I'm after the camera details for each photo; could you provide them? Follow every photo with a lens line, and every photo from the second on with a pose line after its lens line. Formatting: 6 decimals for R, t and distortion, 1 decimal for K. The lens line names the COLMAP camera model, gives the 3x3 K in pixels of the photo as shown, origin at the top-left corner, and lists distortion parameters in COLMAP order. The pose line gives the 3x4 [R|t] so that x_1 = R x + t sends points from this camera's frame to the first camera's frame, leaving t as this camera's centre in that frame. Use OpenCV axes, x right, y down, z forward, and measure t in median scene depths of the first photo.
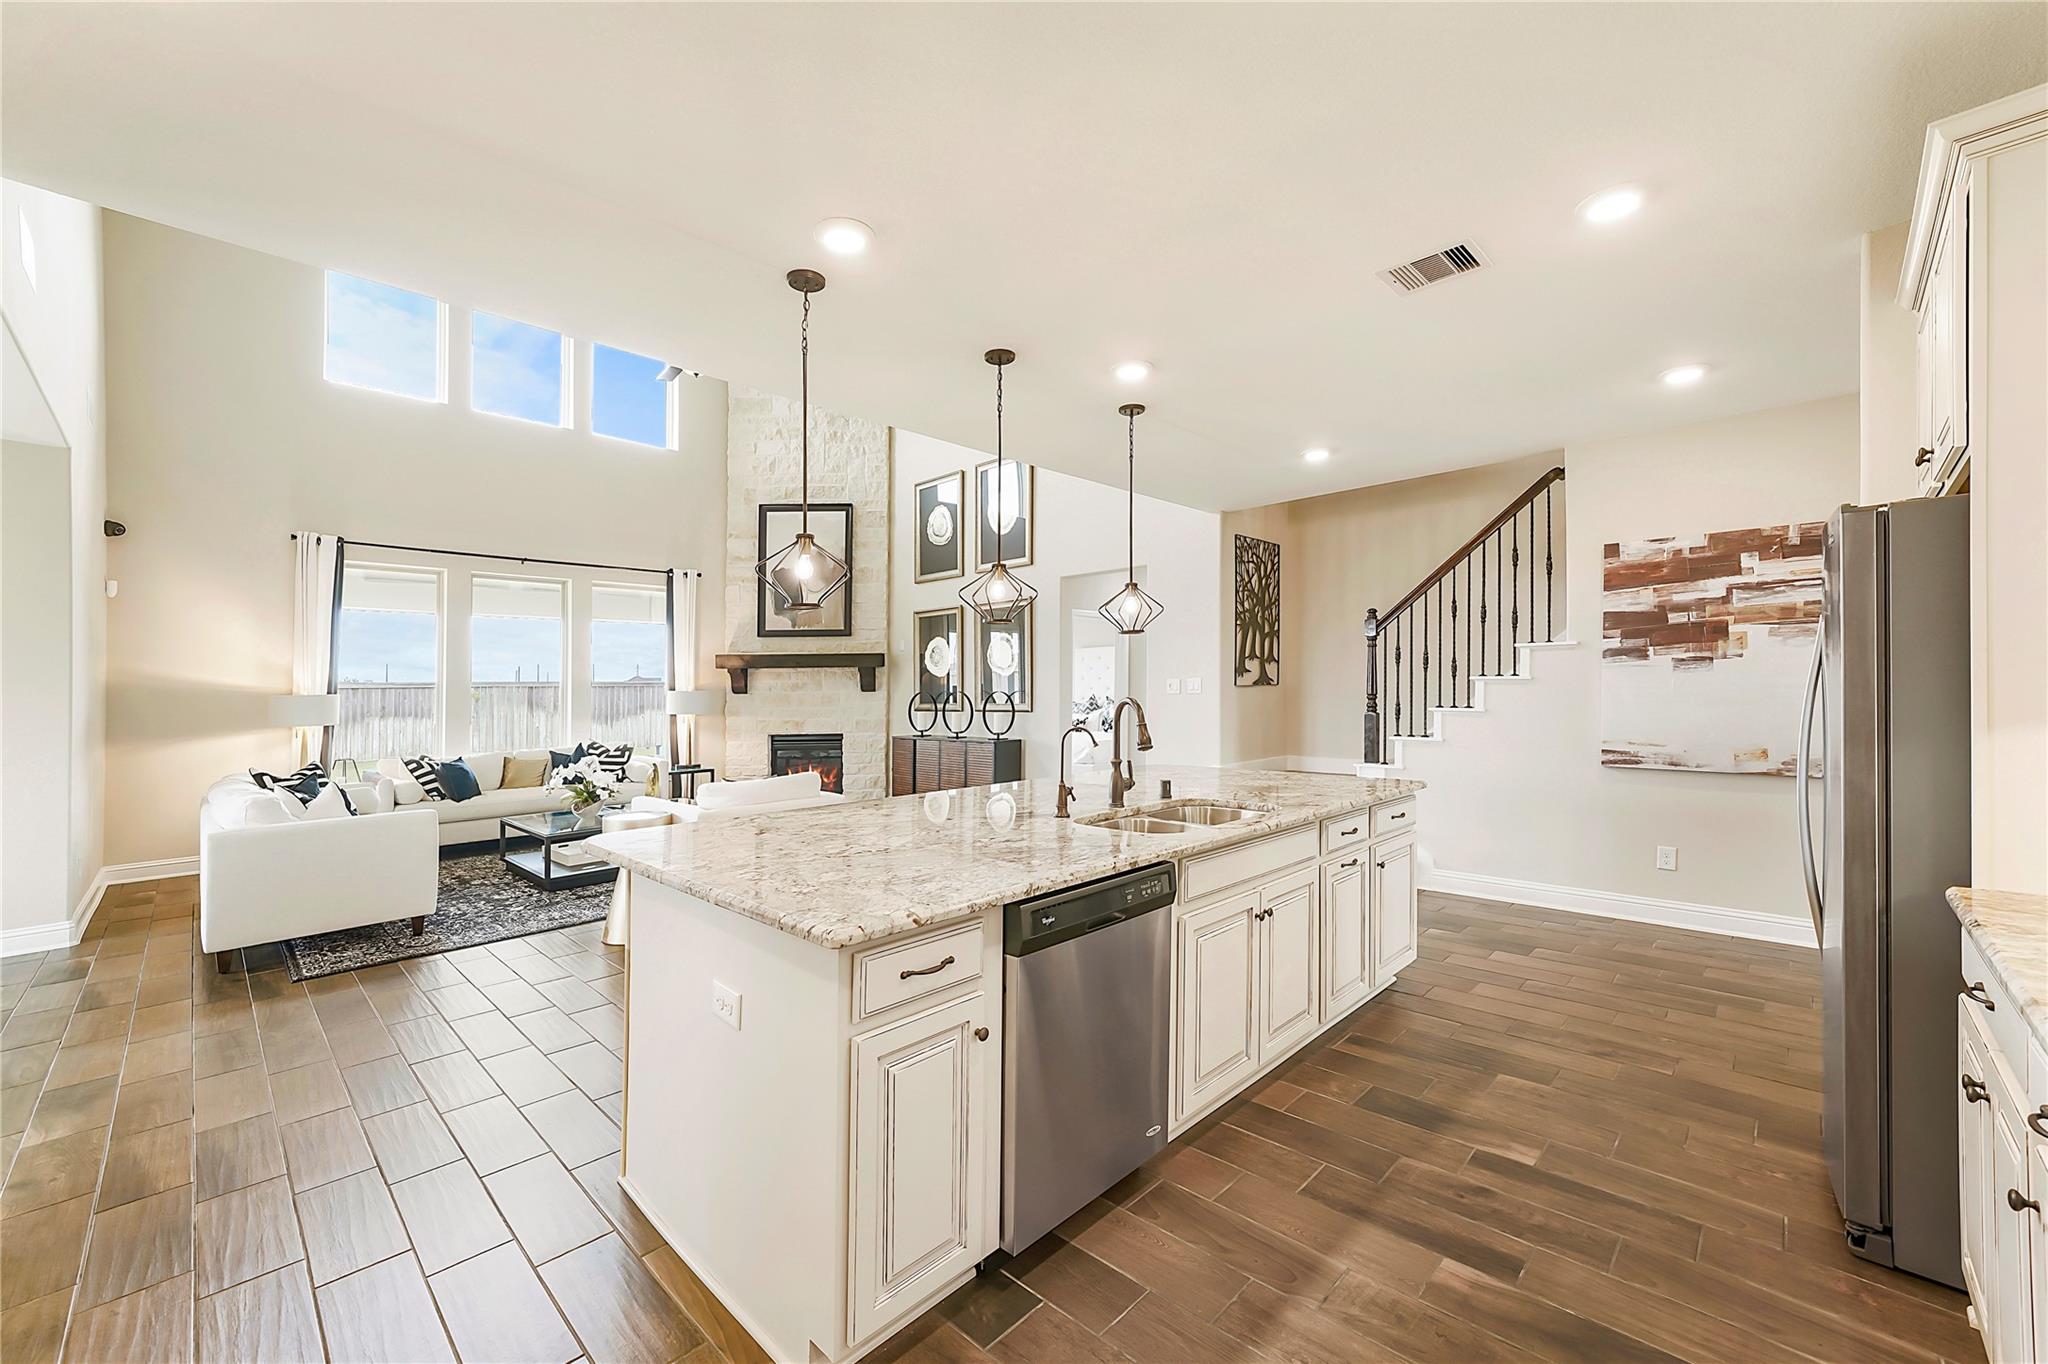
lens RADIAL K [[808.7, 0, 1018.3], [0, 808.7, 659.5], [0, 0, 1]] dist [-0.010948, -0.000344]
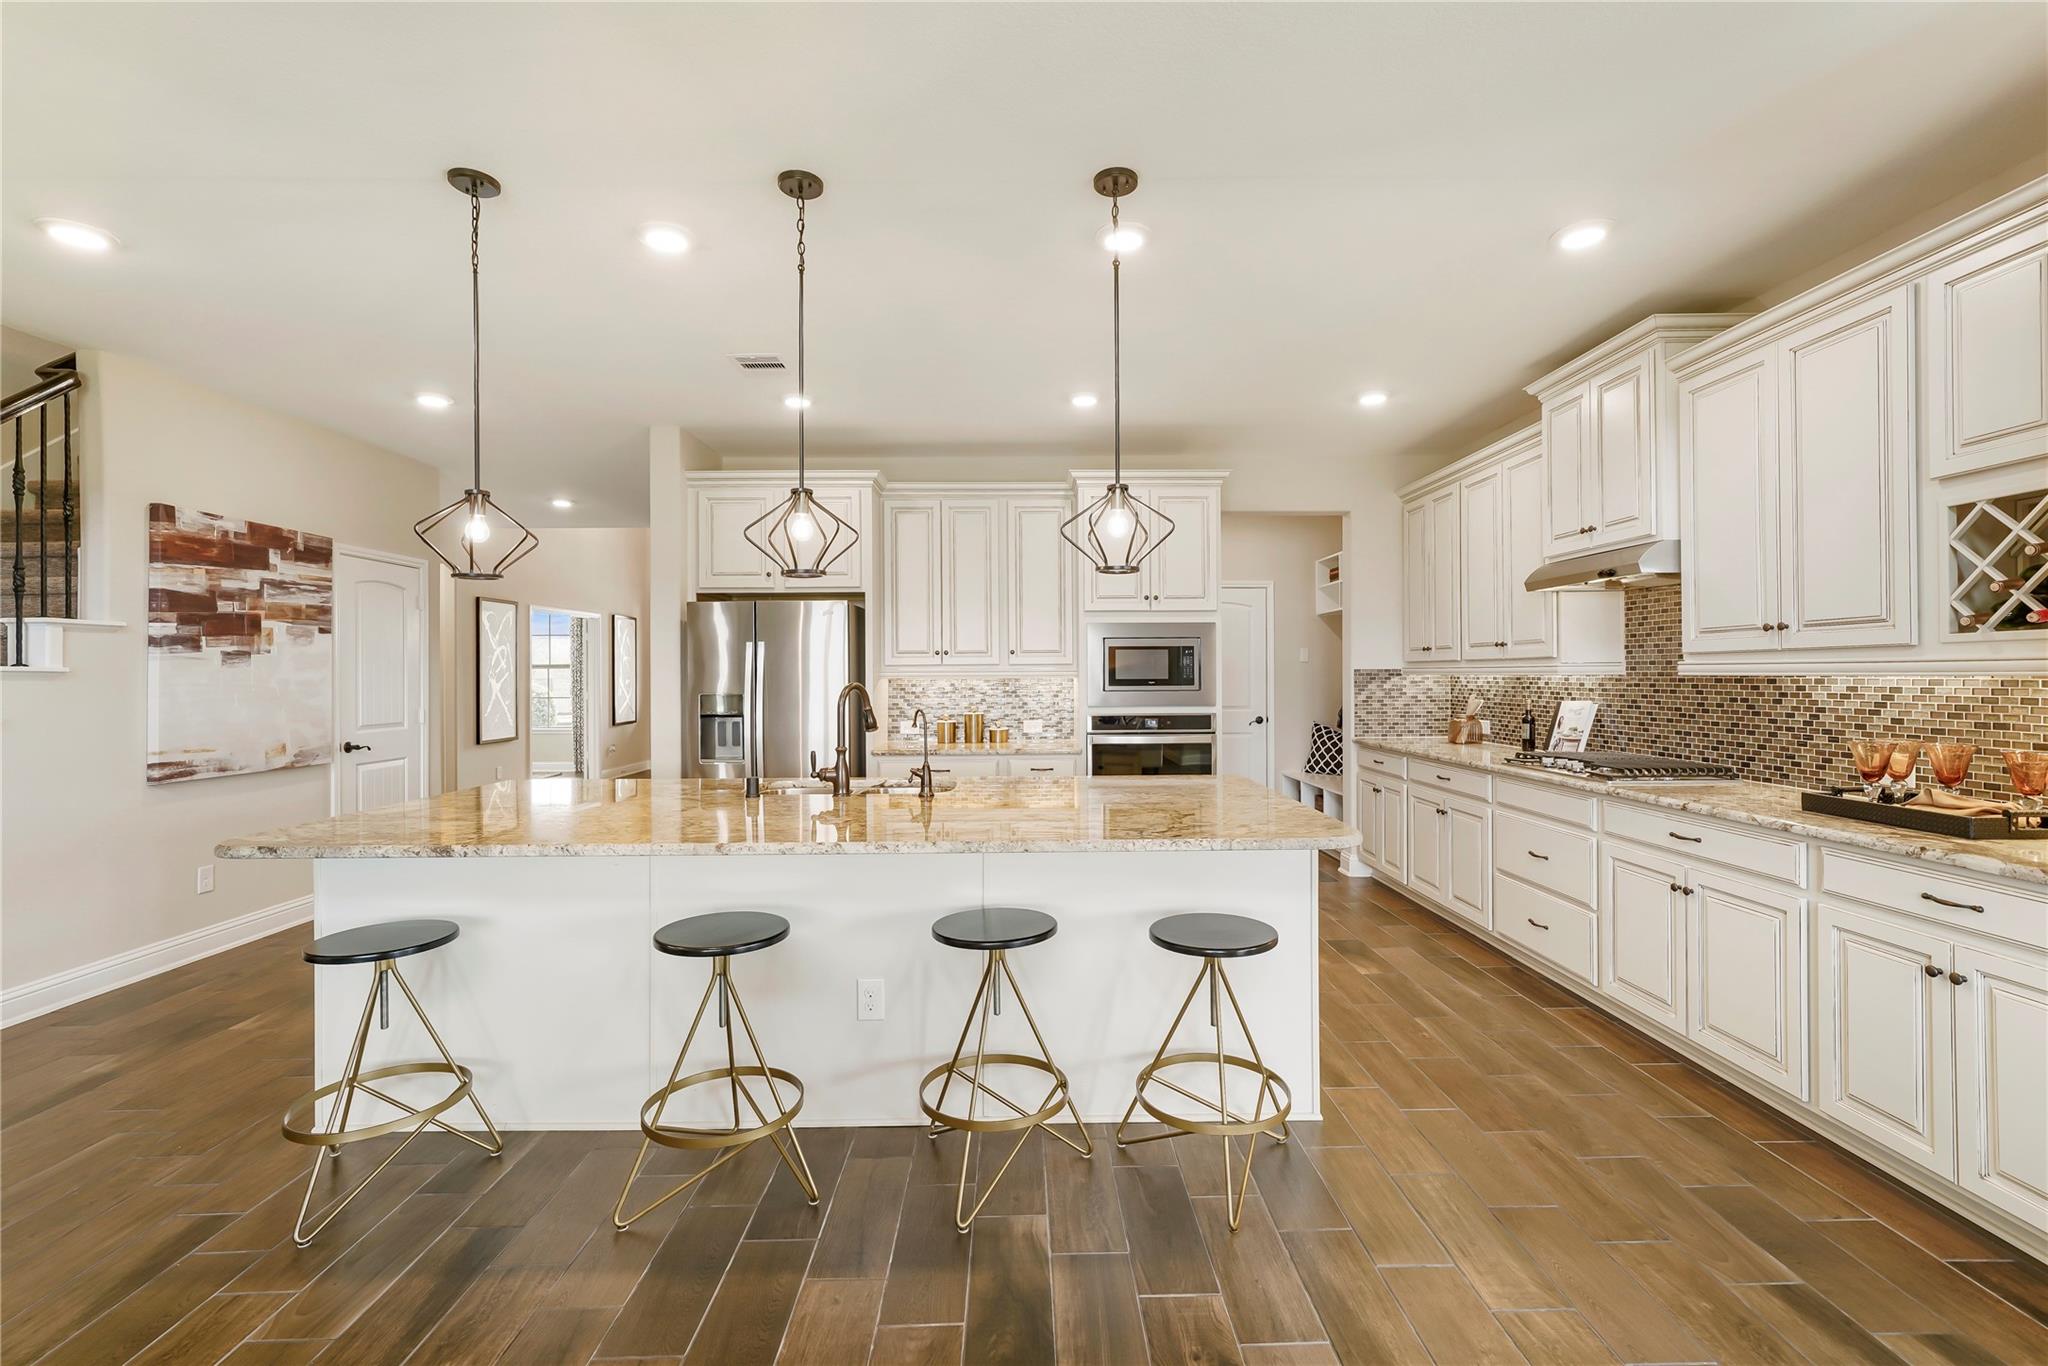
lens RADIAL K [[903.2, 0, 1039.3], [0, 903.2, 664.4], [0, 0, 1]] dist [-0.009735, 0.001728]
pose [[-0.712392, 0.024064, 0.701369, -0.345910], [-0.009854, 0.998970, -0.044284, 0.031412], [-0.701712, -0.038459, -0.711422, 0.692459]]
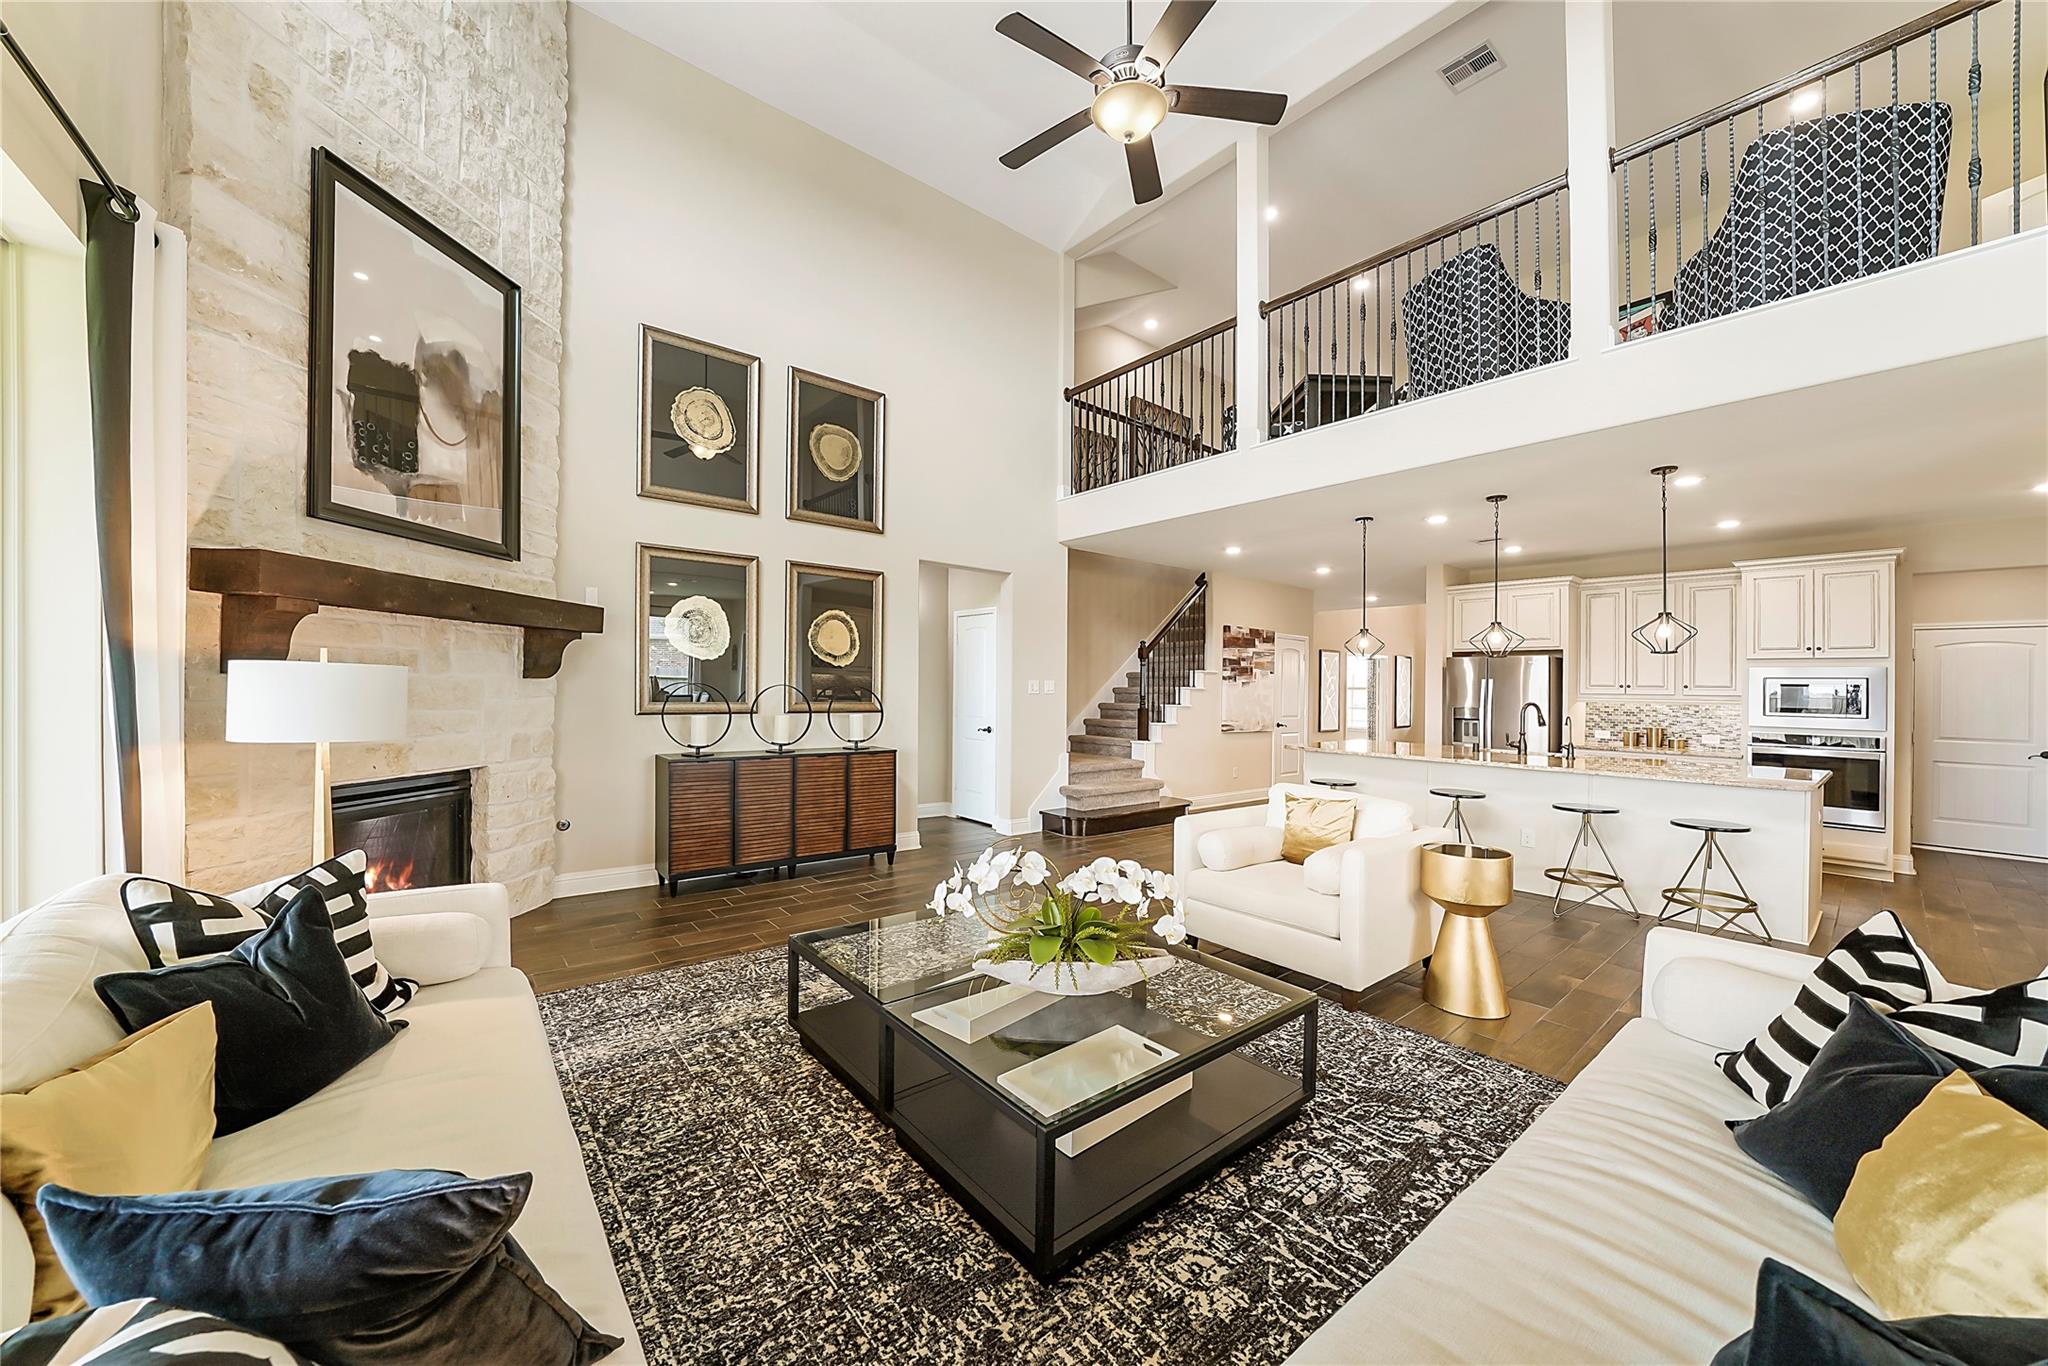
lens RADIAL K [[726.9, 0, 1006.3], [0, 726.9, 682.6], [0, 0, 1]] dist [-0.016172, 0.000139]
pose [[0.130867, 0.023396, 0.991124, -0.805965], [-0.056206, 0.998289, -0.016144, 0.044838], [-0.989805, -0.053594, 0.131958, 0.890617]]
